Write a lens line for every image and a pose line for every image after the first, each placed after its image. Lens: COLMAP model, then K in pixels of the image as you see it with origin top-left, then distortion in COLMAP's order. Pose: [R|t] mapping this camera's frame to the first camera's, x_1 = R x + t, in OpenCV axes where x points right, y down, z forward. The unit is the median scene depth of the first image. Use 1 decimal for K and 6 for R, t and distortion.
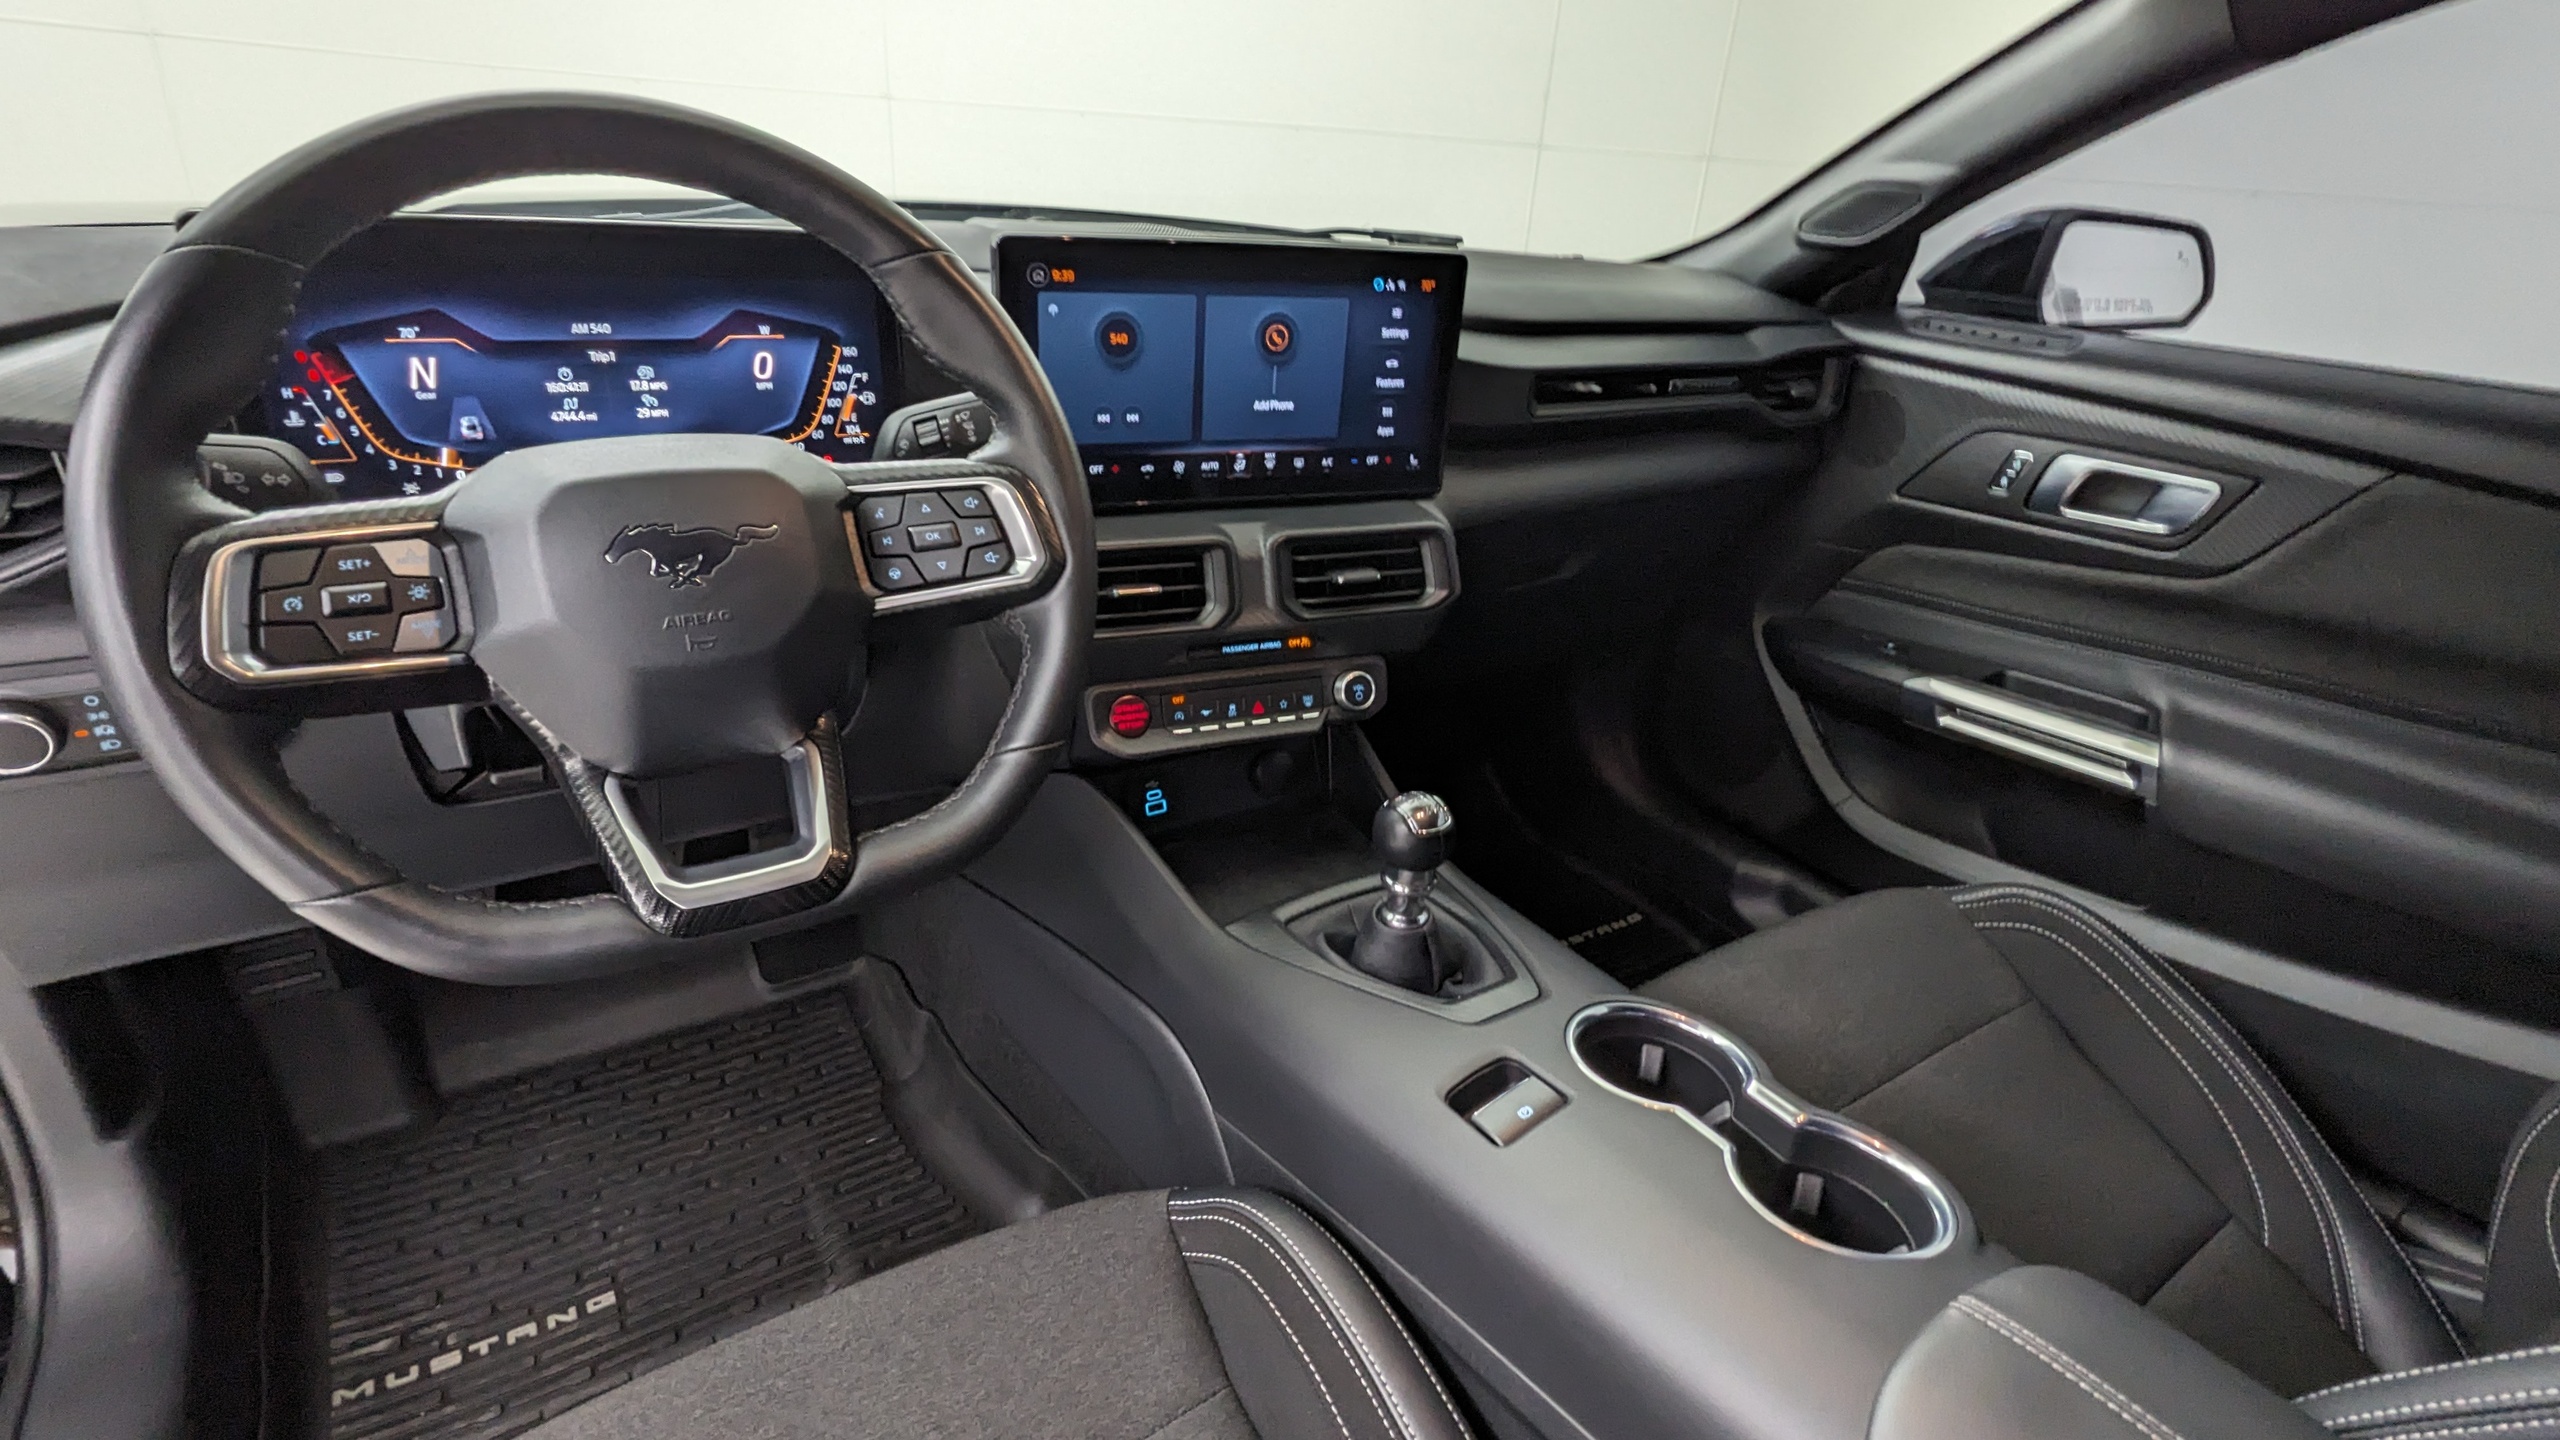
lens RADIAL K [[1217.2, 0, 1302.6], [0, 1217.2, 712.9], [0, 0, 1]] dist [-0.001332, -0.001605]
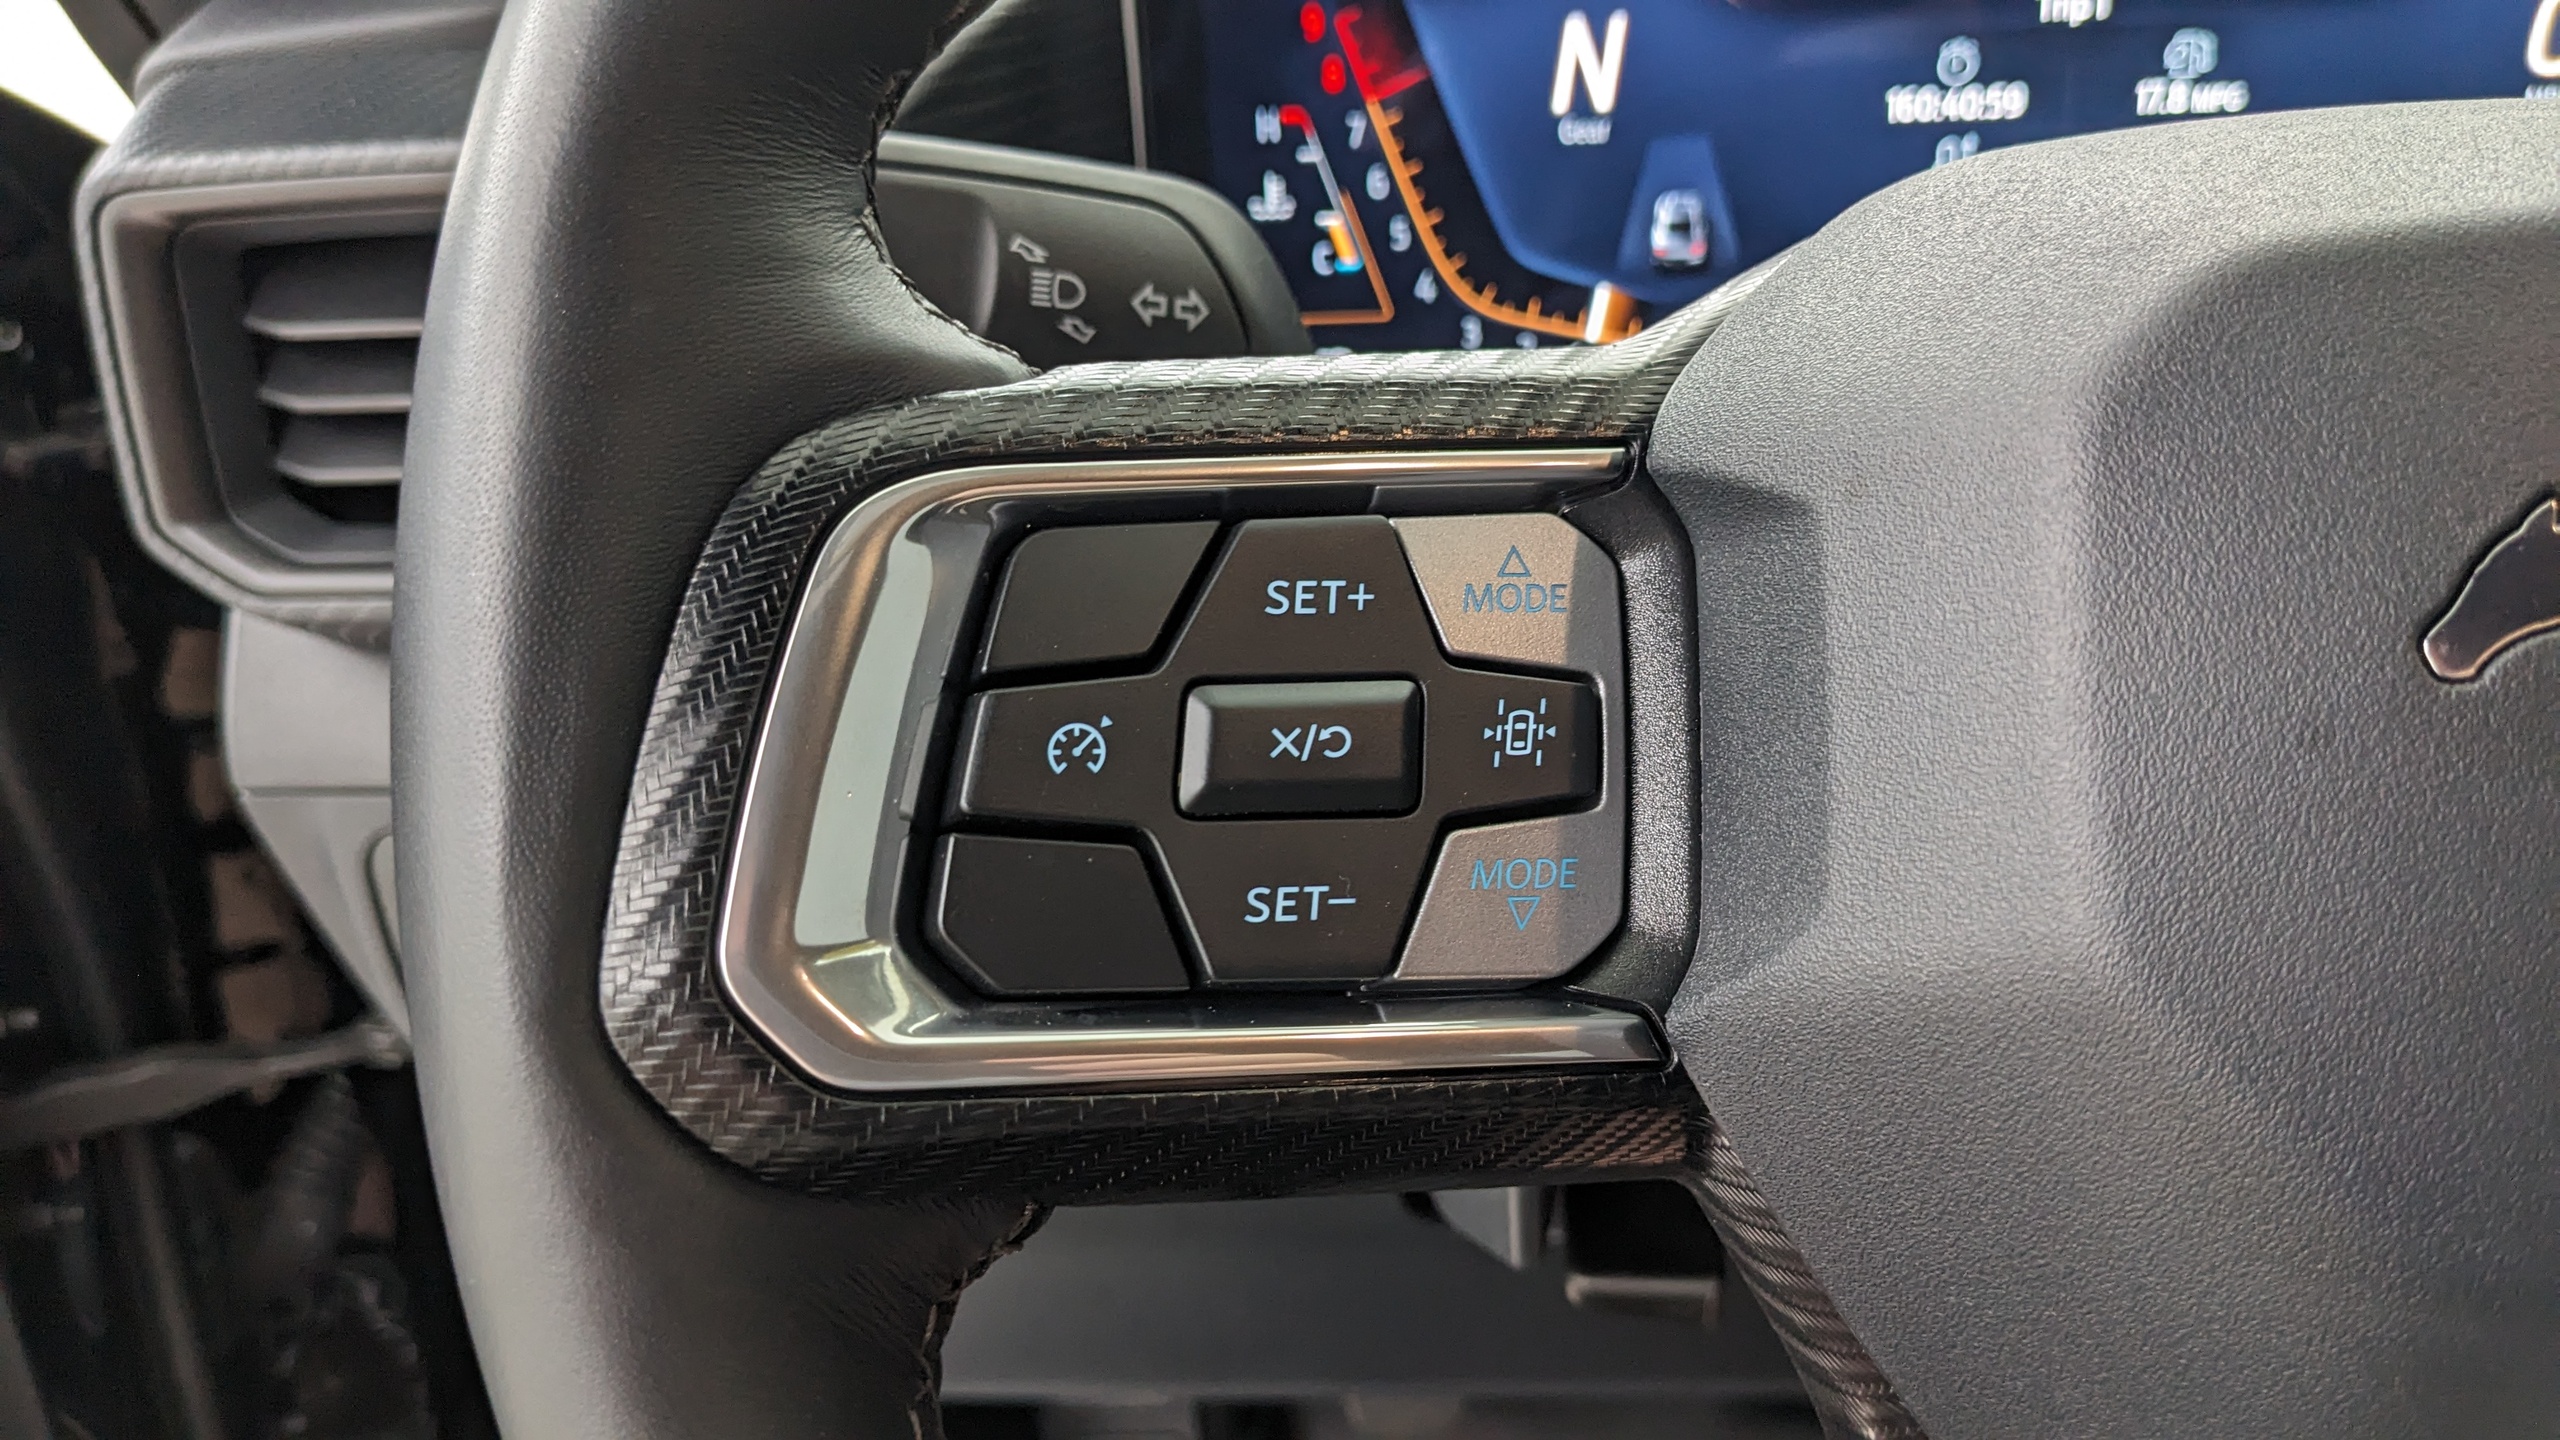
lens RADIAL K [[2023.3, 0, 1283.8], [0, 2023.3, 723.2], [0, 0, 1]] dist [0.003106, -0.043901]
pose [[0.763873, 0.103603, -0.636996, -0.499224], [-0.163468, 0.985903, -0.035678, -0.077797], [0.624320, 0.131382, 0.770041, 0.652774]]
